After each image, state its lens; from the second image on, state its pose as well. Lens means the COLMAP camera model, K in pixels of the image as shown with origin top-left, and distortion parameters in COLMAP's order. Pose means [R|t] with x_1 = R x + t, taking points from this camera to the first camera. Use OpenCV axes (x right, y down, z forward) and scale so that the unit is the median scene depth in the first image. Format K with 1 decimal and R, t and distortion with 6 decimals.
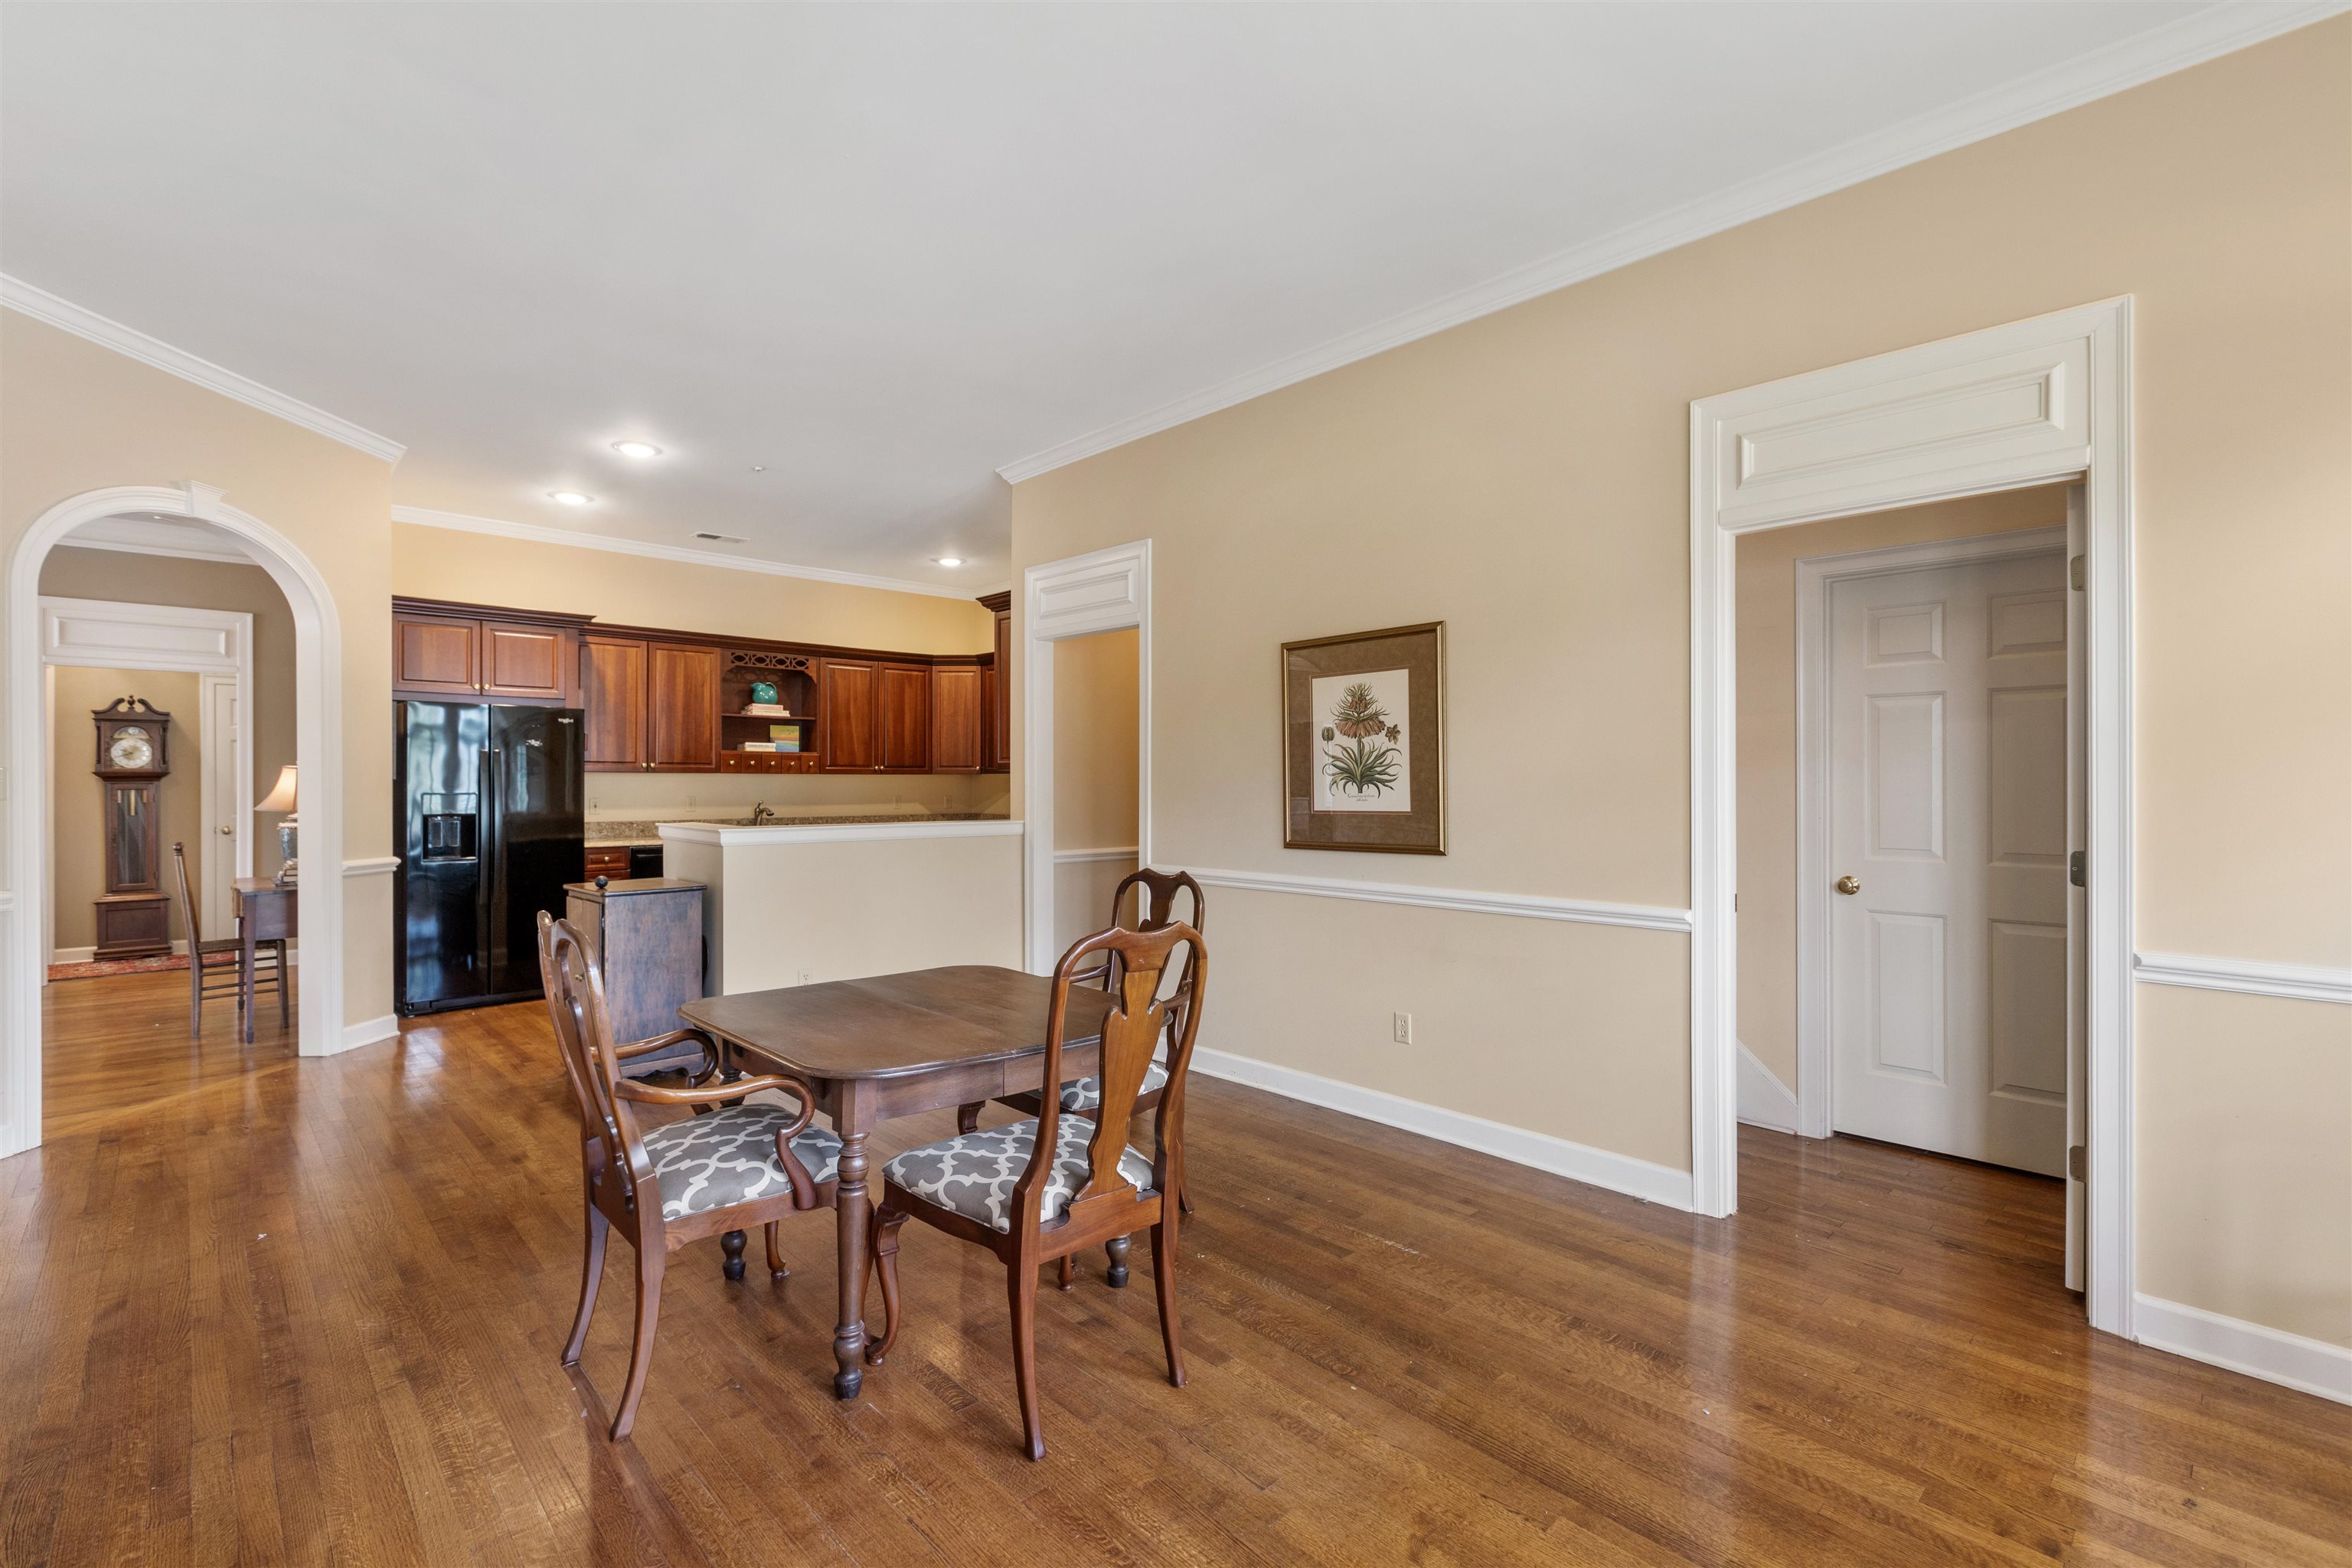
lens RADIAL K [[1066.7, 0, 1175.2], [0, 1066.7, 783.9], [0, 0, 1]] dist [-0.001135, 0.000029]
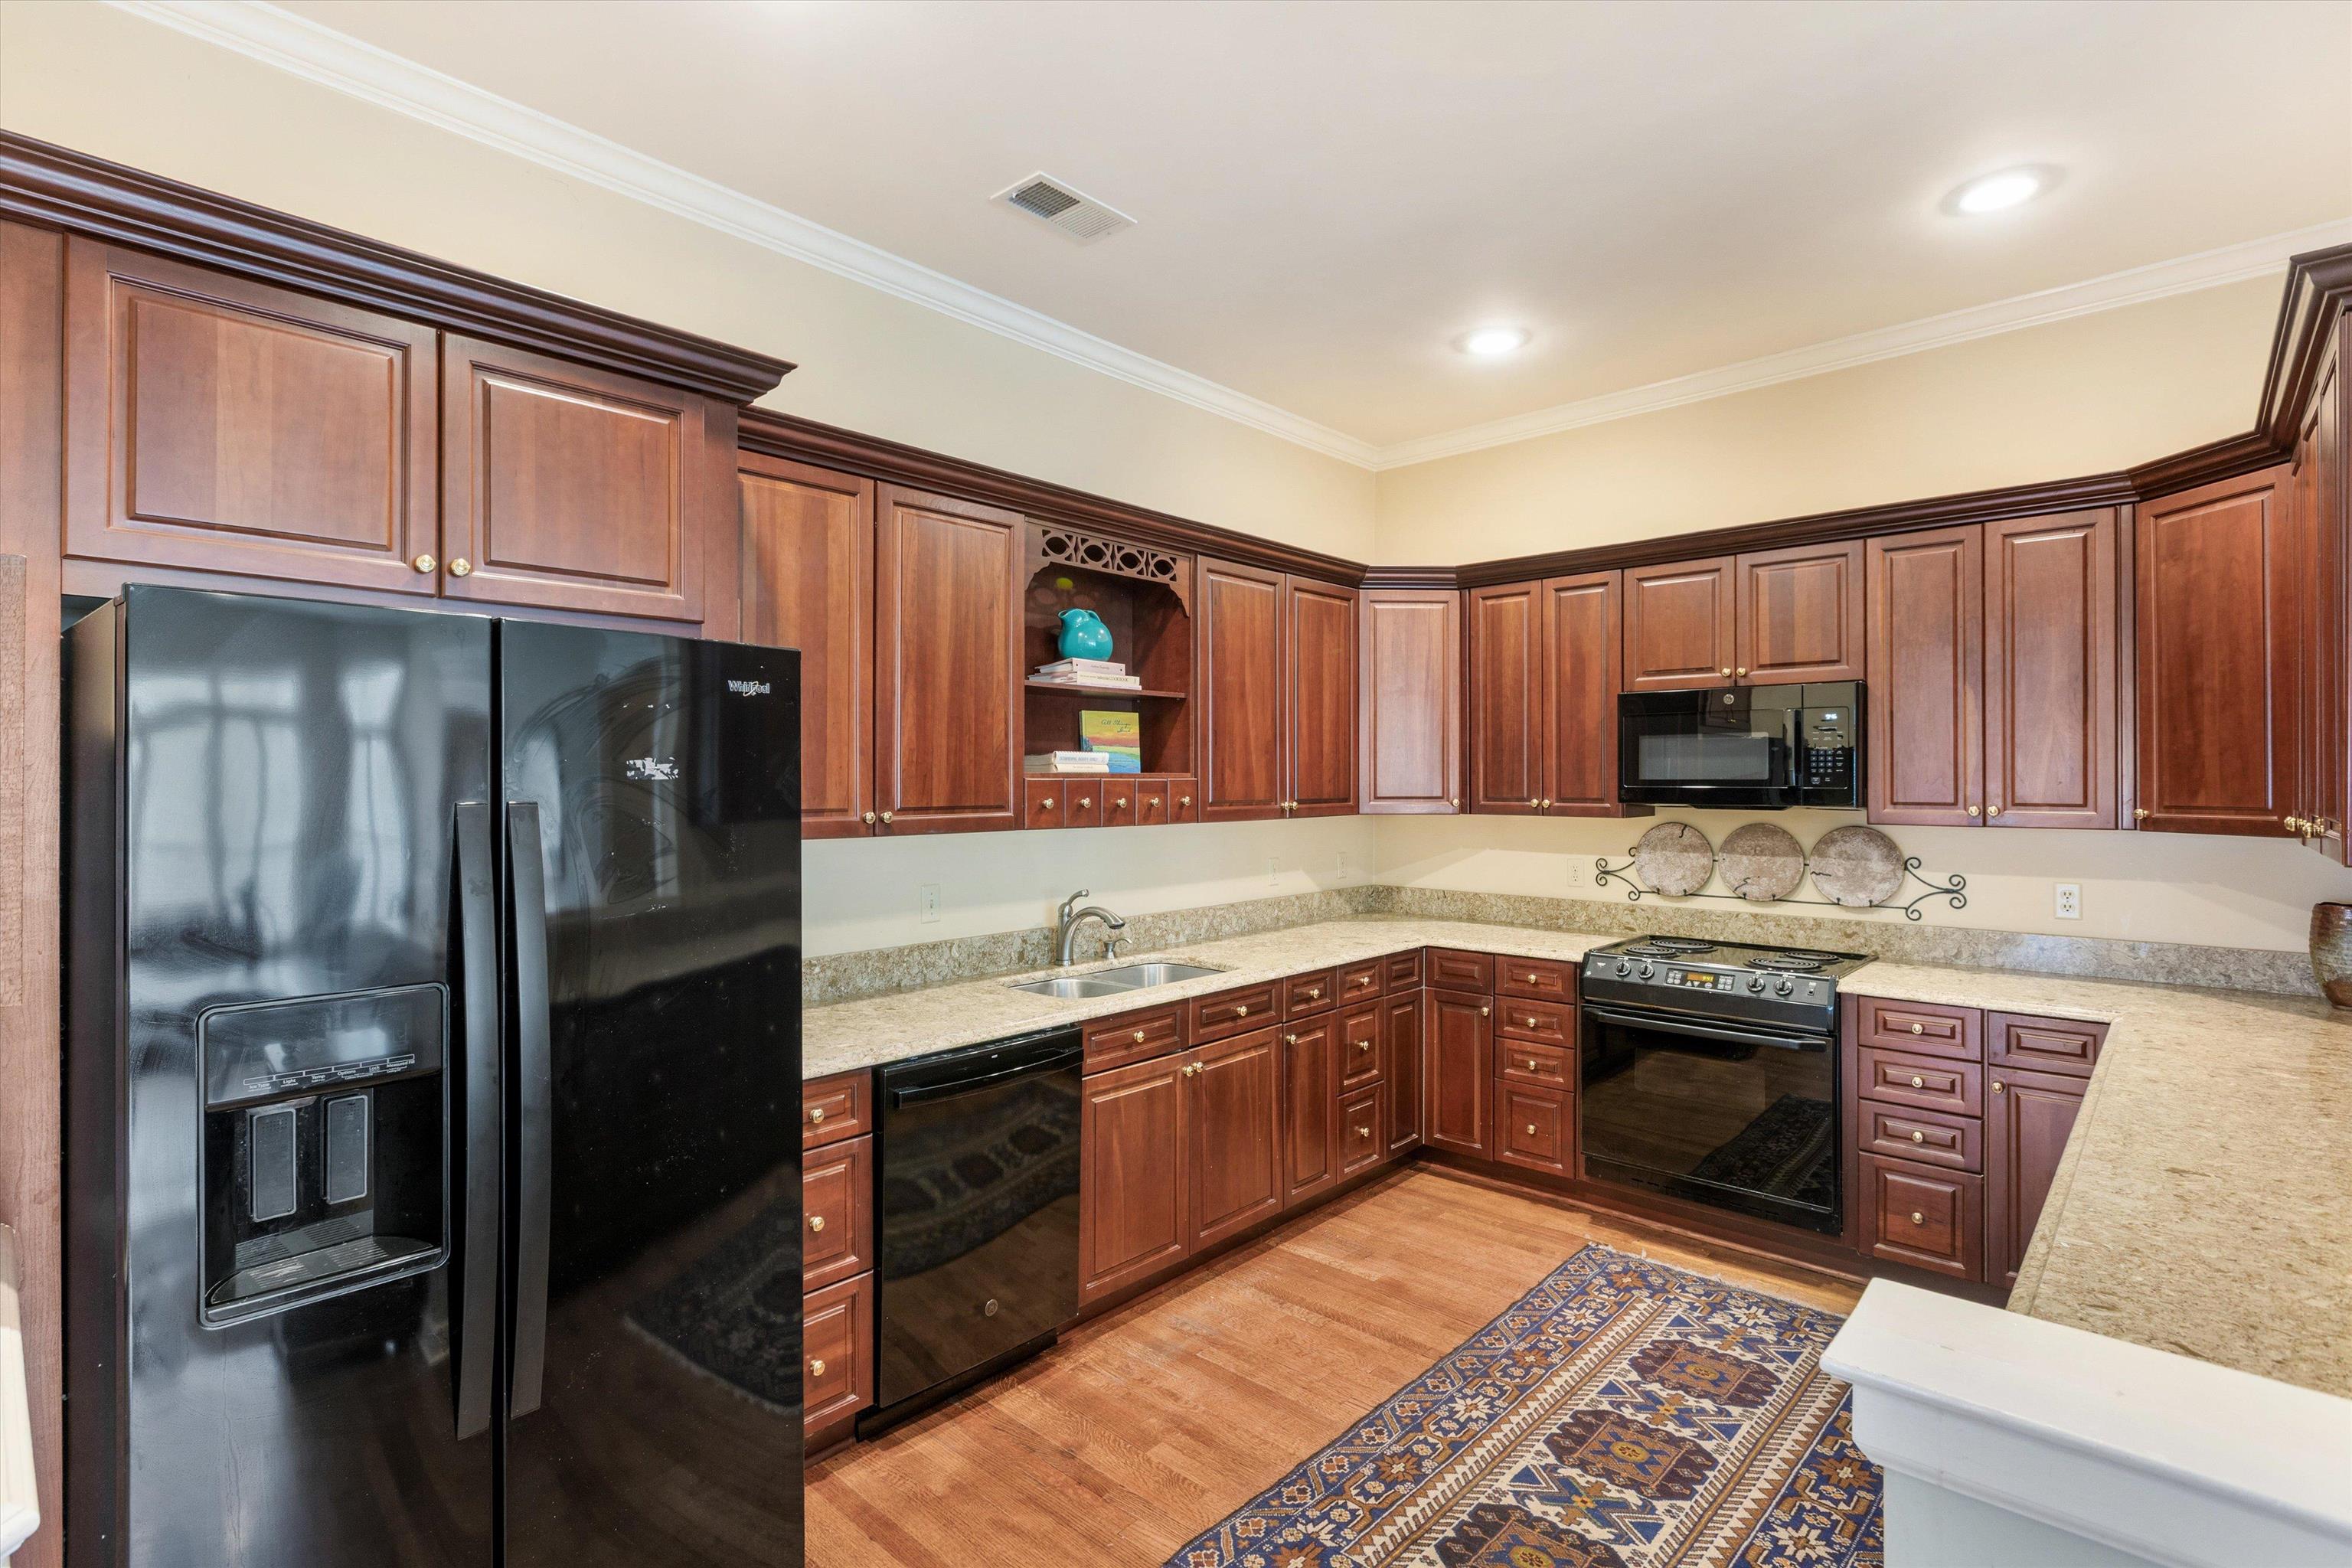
lens RADIAL K [[1122.9, 0, 1176.2], [0, 1122.9, 776.9], [0, 0, 1]] dist [-0.002514, -0.000433]
pose [[0.996674, 0.005028, 0.081335, -0.383159], [-0.005096, 0.999987, 0.000622, -0.028818], [-0.081331, -0.001035, 0.996687, 0.549696]]
